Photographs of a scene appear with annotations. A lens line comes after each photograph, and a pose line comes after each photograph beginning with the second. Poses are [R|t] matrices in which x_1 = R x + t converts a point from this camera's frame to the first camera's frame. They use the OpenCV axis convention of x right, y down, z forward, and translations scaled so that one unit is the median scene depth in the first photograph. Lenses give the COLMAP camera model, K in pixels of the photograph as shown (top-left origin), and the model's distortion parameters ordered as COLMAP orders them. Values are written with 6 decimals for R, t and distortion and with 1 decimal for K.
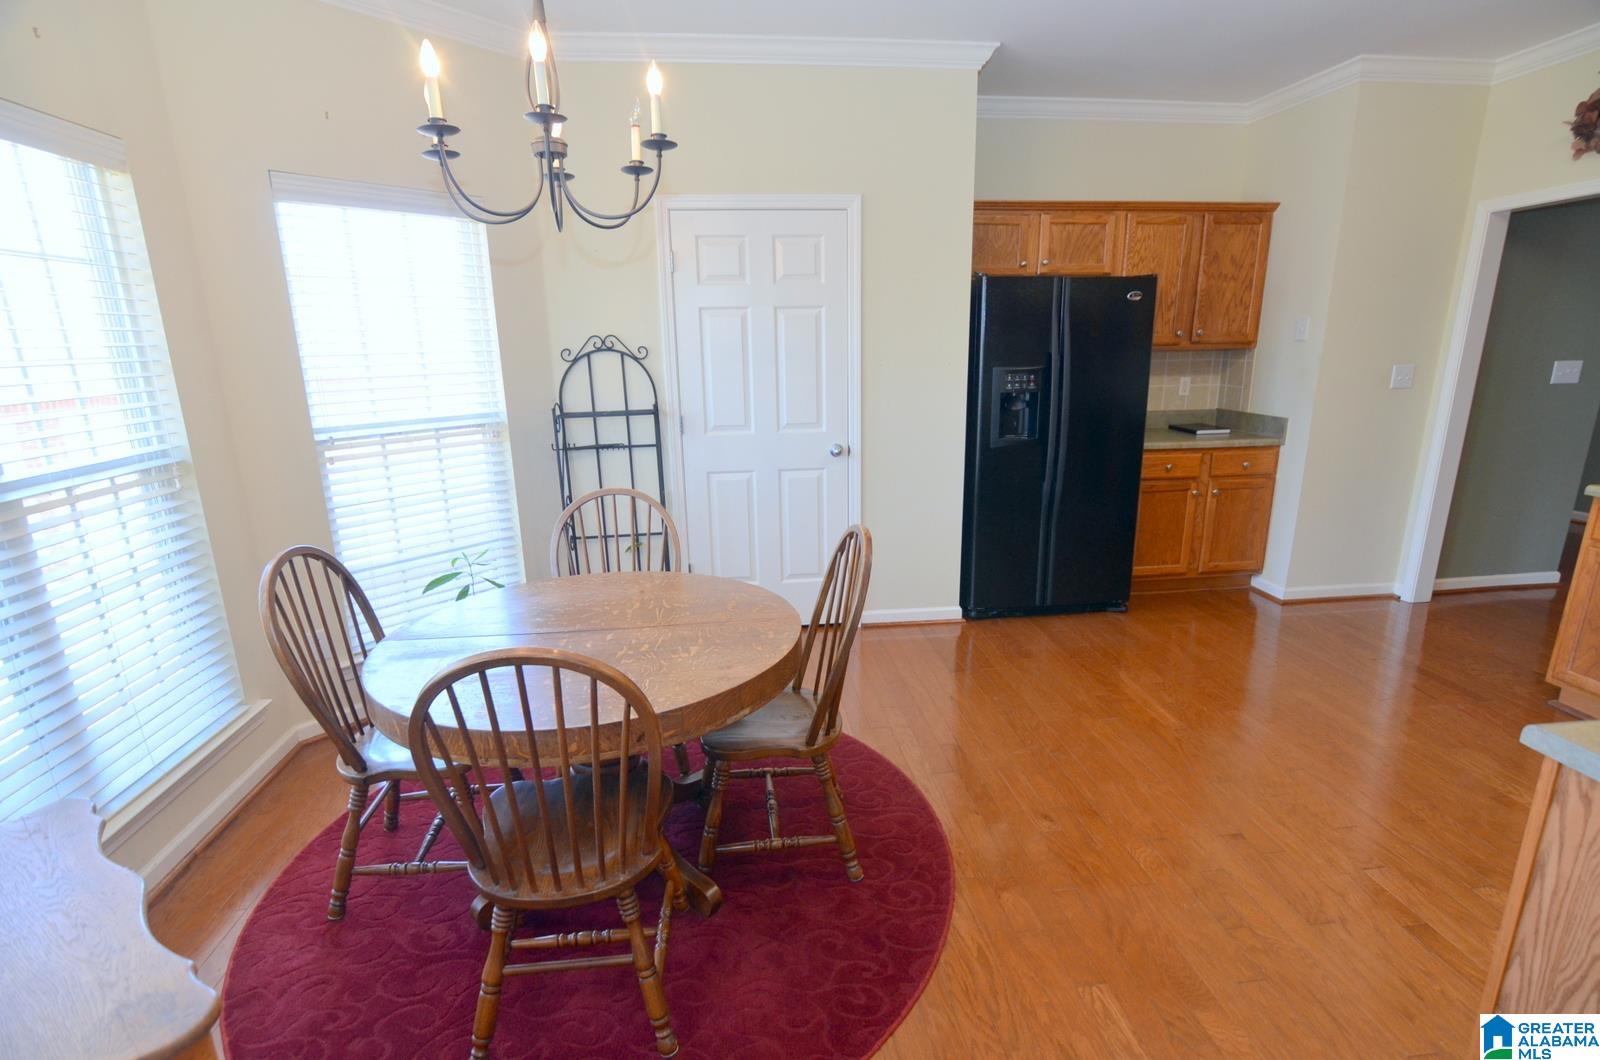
lens RADIAL K [[749.6, 0, 800.0], [0, 749.6, 530.0], [0, 0, 1]] dist [-0.018563, -0.000226]
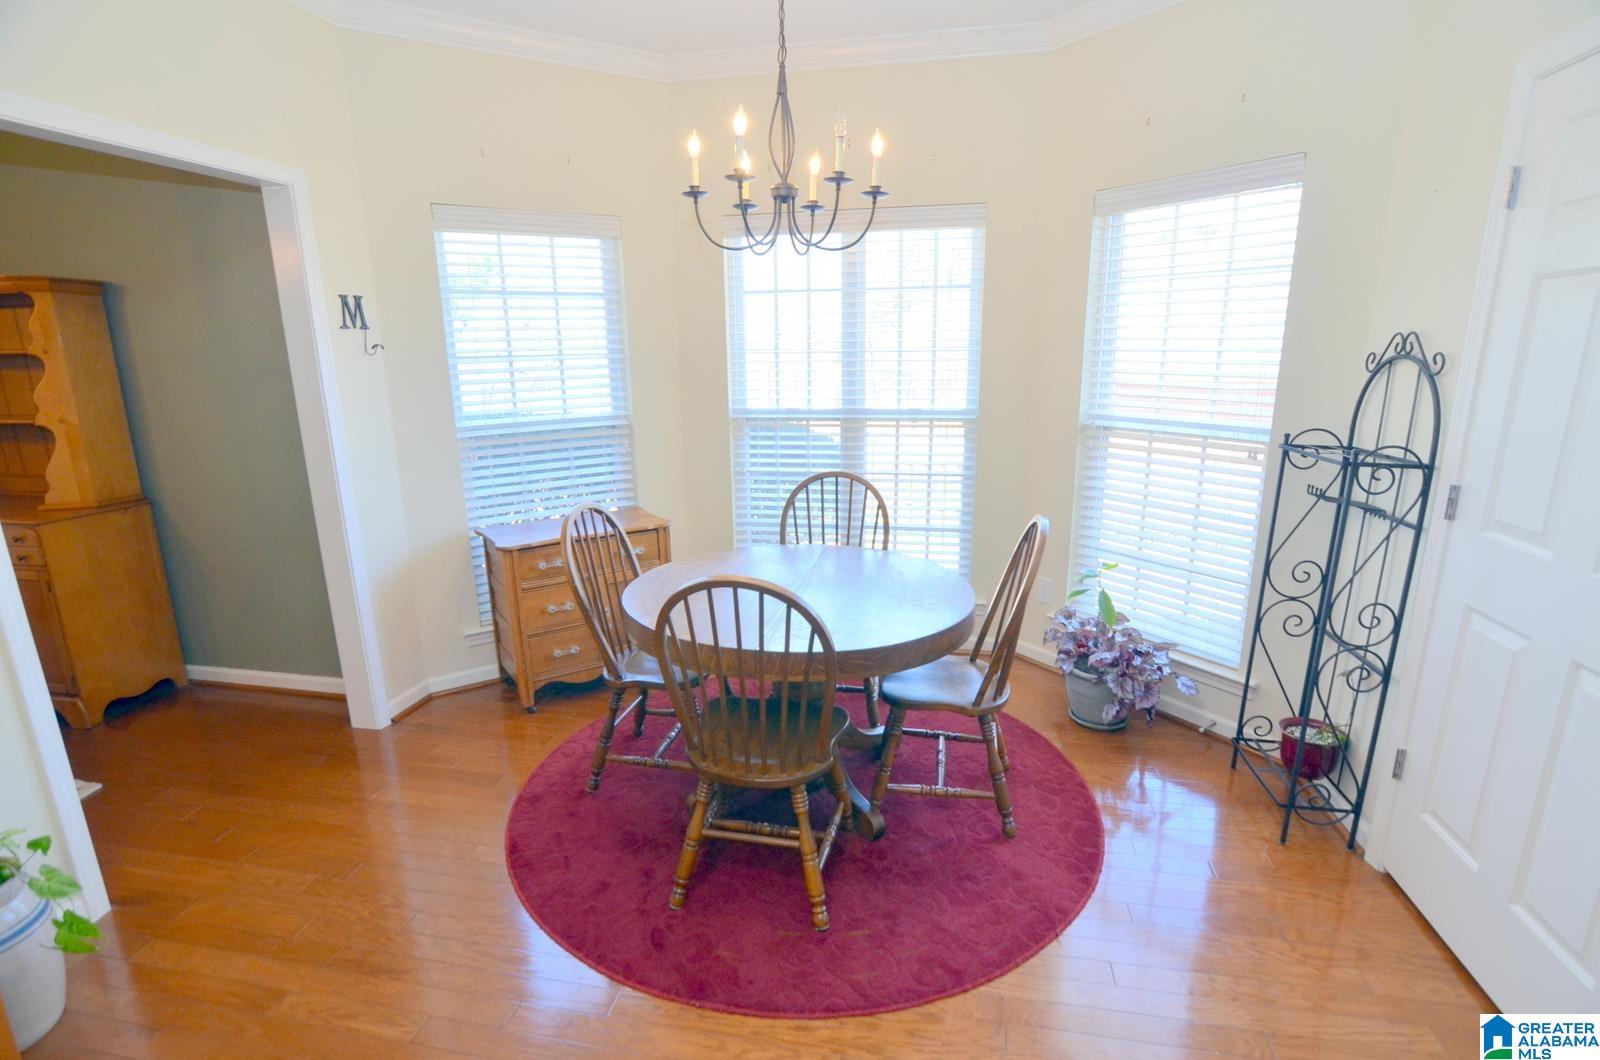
lens RADIAL K [[776.6, 0, 802.6], [0, 776.6, 544.5], [0, 0, 1]] dist [-0.031006, 0.010625]
pose [[-0.284404, 0.259239, -0.922990, 0.416377], [-0.223762, 0.918207, 0.326844, -0.162499], [0.932226, 0.299485, -0.203134, 0.600015]]
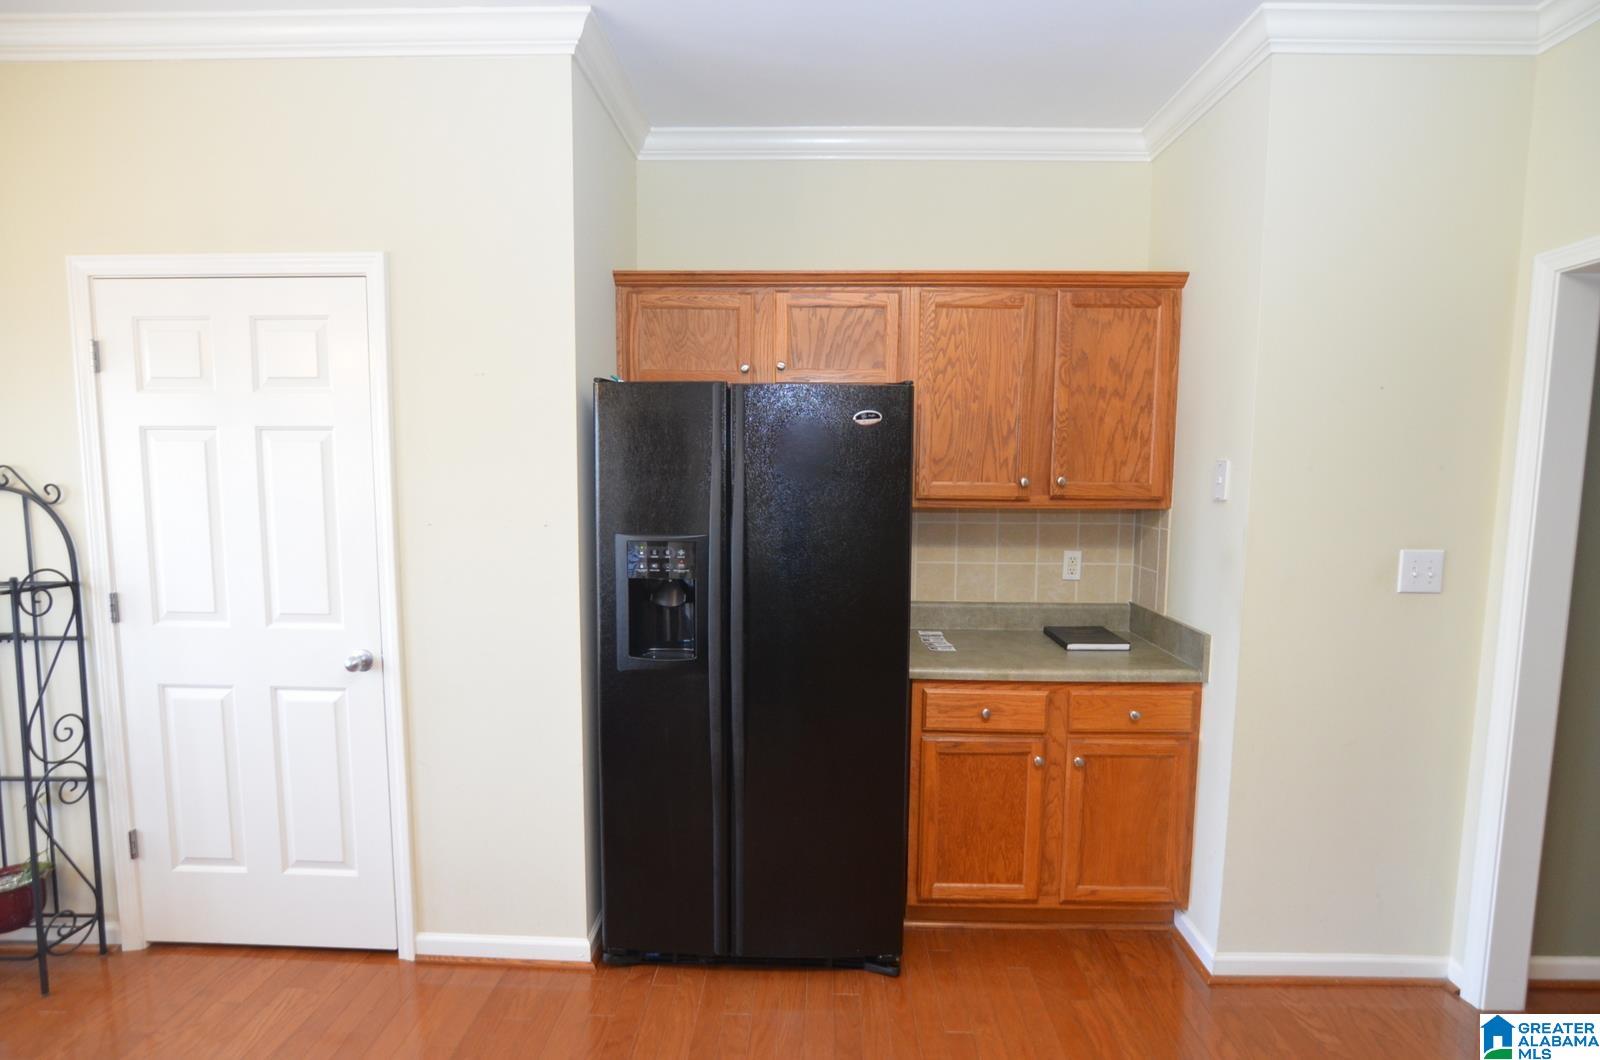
lens RADIAL K [[776.6, 0, 802.6], [0, 776.6, 544.5], [0, 0, 1]] dist [-0.031006, 0.010625]
pose [[0.989969, 0.037658, -0.136171, 0.430673], [-0.058057, 0.987118, -0.149086, -0.114083], [0.128803, 0.155496, 0.979403, 0.384813]]
